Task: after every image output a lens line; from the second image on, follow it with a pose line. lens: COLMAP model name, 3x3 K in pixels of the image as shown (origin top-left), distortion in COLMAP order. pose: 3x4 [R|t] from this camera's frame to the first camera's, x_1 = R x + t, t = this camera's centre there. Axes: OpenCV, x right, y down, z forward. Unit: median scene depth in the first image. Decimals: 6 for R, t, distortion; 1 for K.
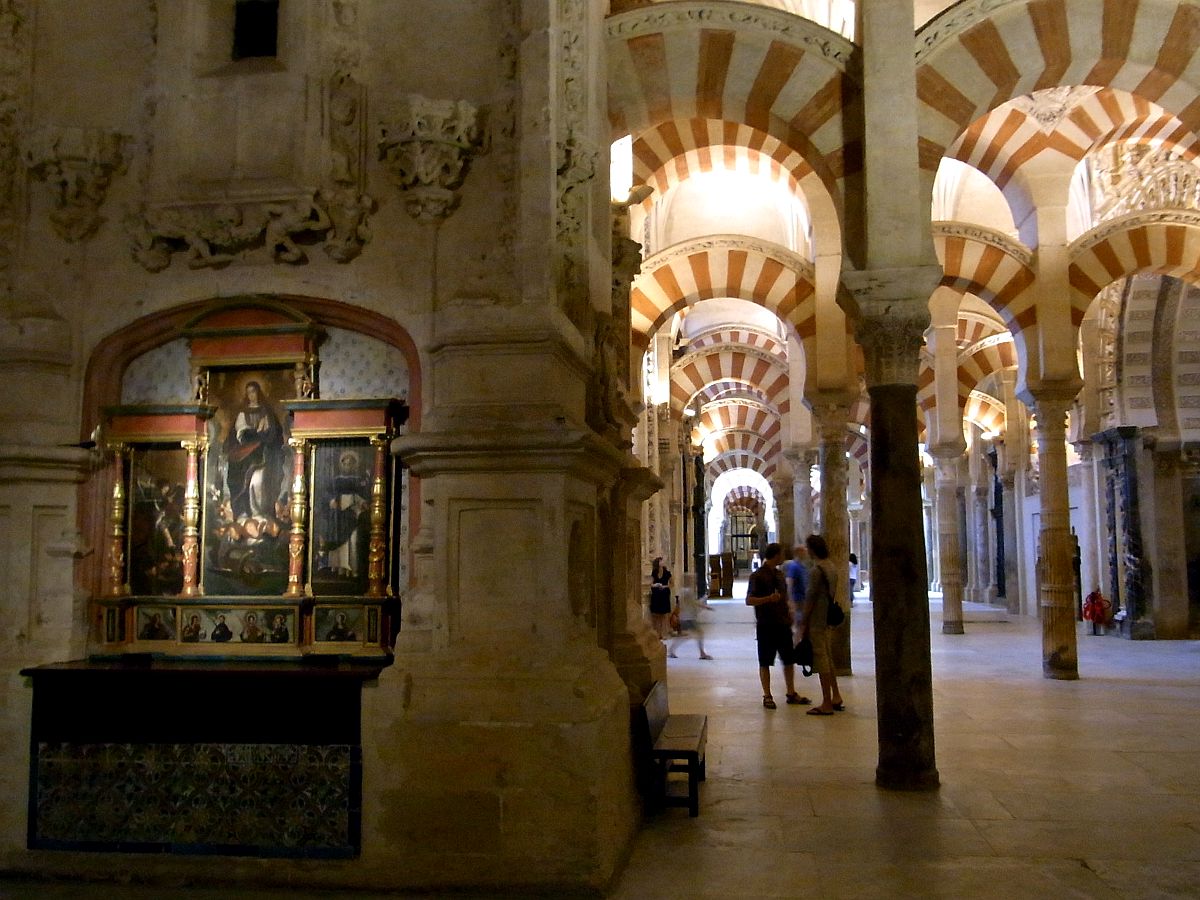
lens RADIAL K [[1115.3, 0, 600.4], [0, 1115.3, 452.4], [0, 0, 1]] dist [-0.018601, 0.009969]
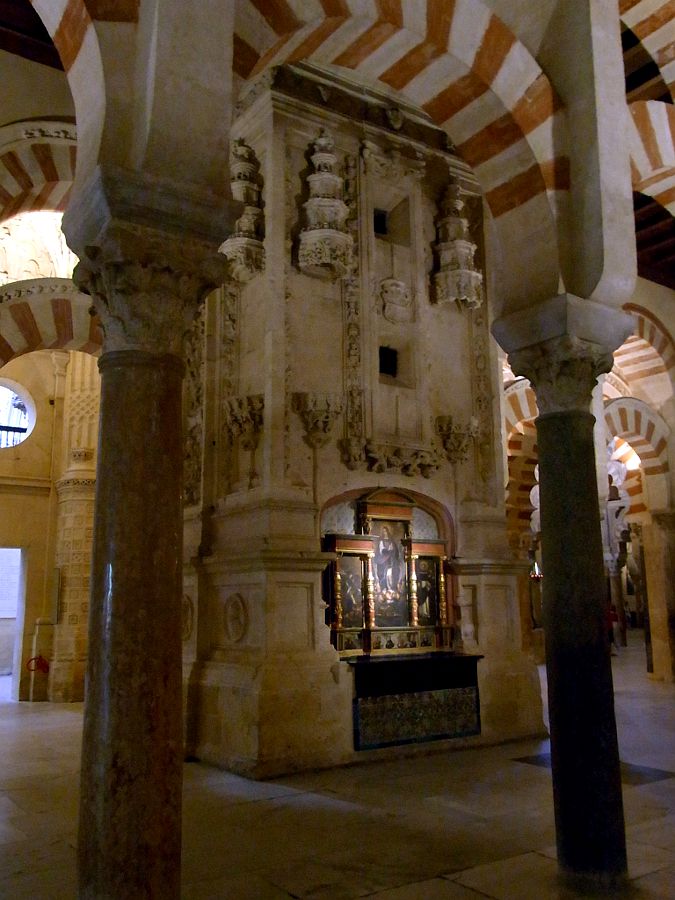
lens RADIAL K [[836.5, 0, 335.9], [0, 836.5, 448.1], [0, 0, 1]] dist [-0.018601, 0.009969]
pose [[0.723843, 0.134900, 0.676648, -1.644586], [-0.052135, 0.988590, -0.141319, 0.021793], [-0.687992, 0.067016, 0.722617, -0.129967]]
